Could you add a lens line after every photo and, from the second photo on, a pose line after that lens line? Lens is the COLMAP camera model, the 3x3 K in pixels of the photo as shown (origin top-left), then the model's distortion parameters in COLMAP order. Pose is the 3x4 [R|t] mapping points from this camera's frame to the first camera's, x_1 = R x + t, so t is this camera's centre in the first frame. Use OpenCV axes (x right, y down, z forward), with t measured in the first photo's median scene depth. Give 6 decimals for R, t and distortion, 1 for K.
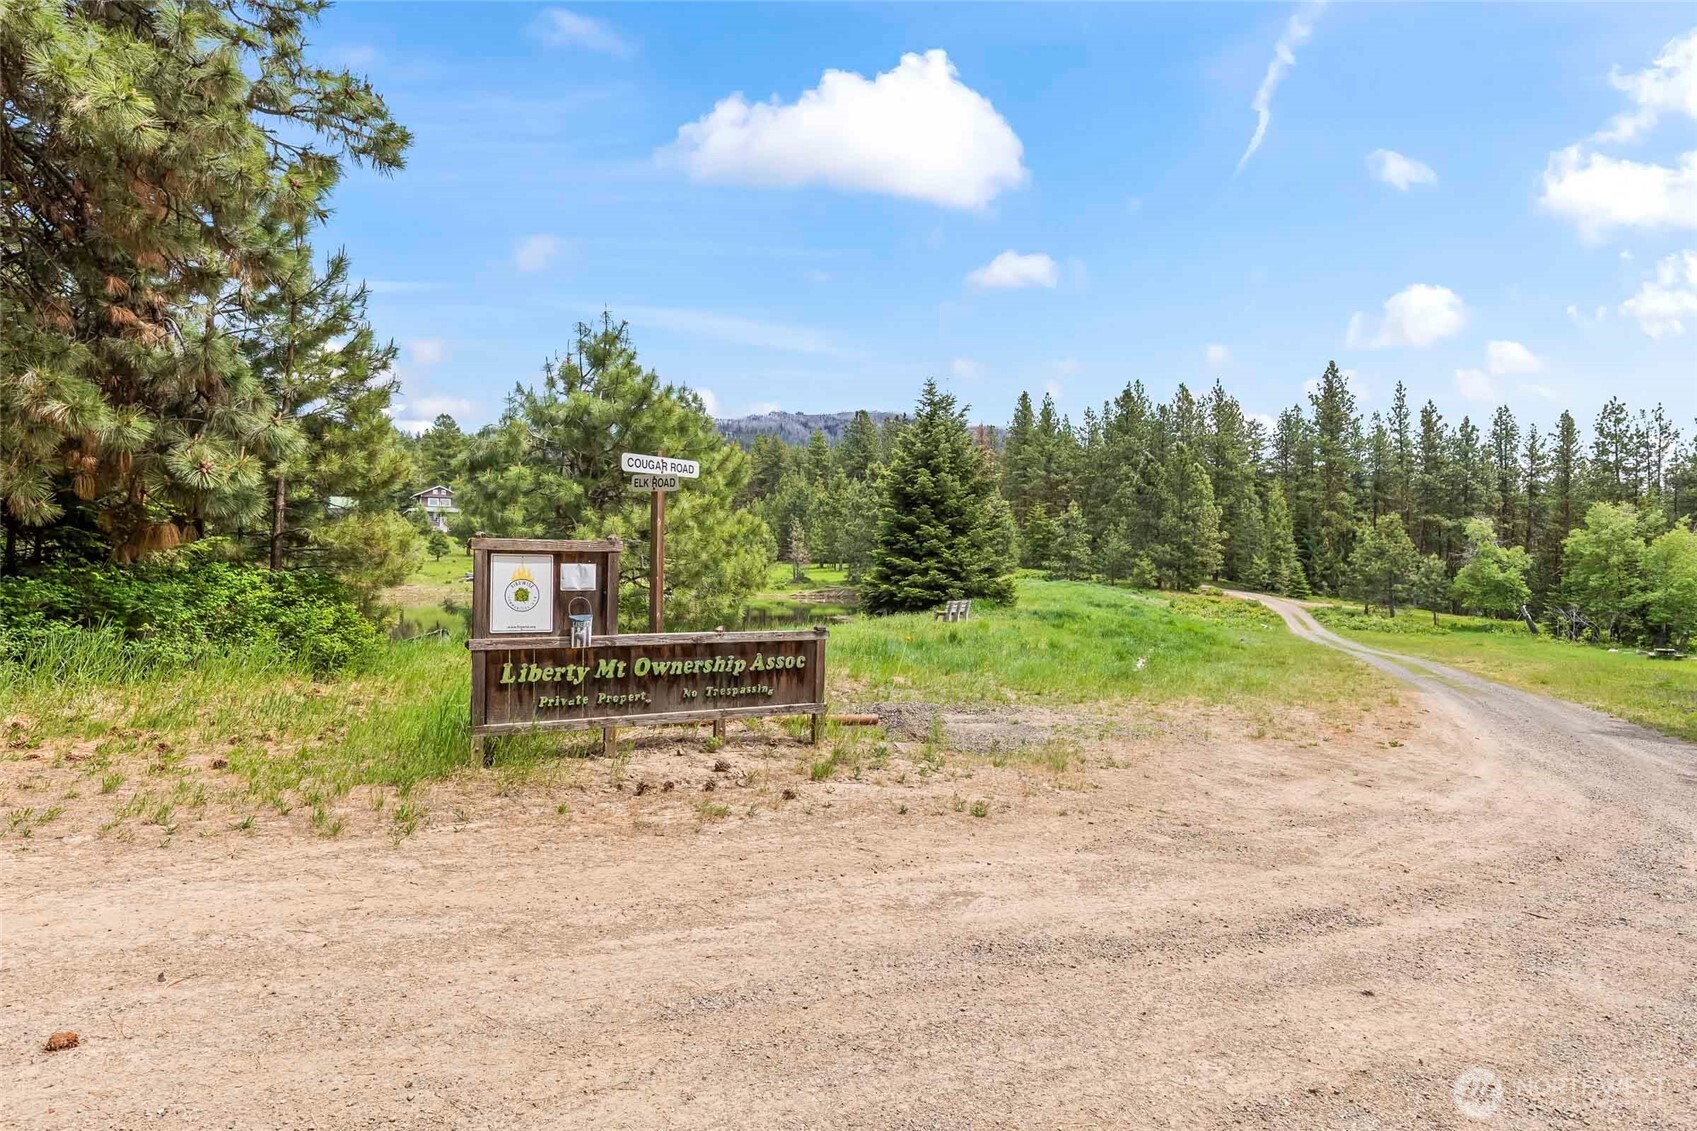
lens RADIAL K [[1059.5, 0, 844.2], [0, 1059.5, 539.8], [0, 0, 1]] dist [-0.023086, -0.000398]
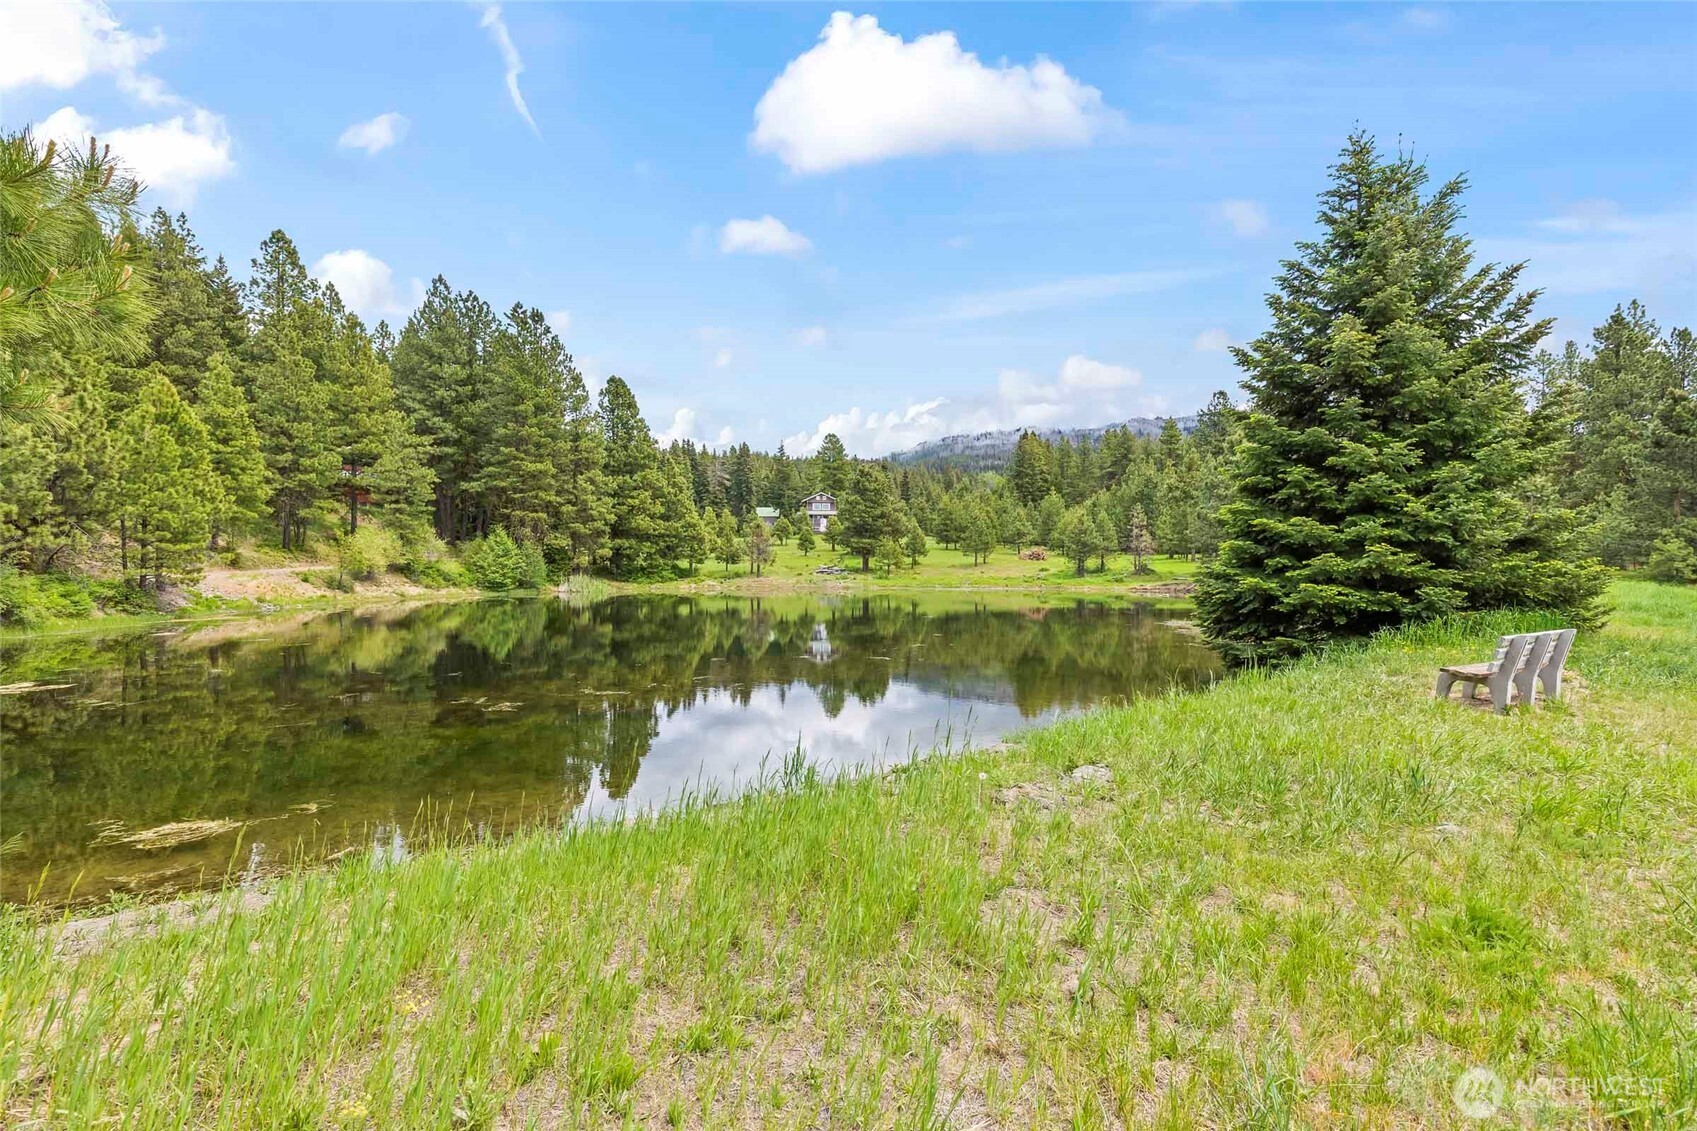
lens RADIAL K [[755.3, 0, 848.5], [0, 755.3, 565.5], [0, 0, 1]] dist [-0.002303, -0.000331]
pose [[0.901056, -0.005174, -0.433671, 0.022724], [0.017135, 0.999573, 0.023677, 0.025877], [0.433363, -0.028766, 0.900760, 0.611317]]
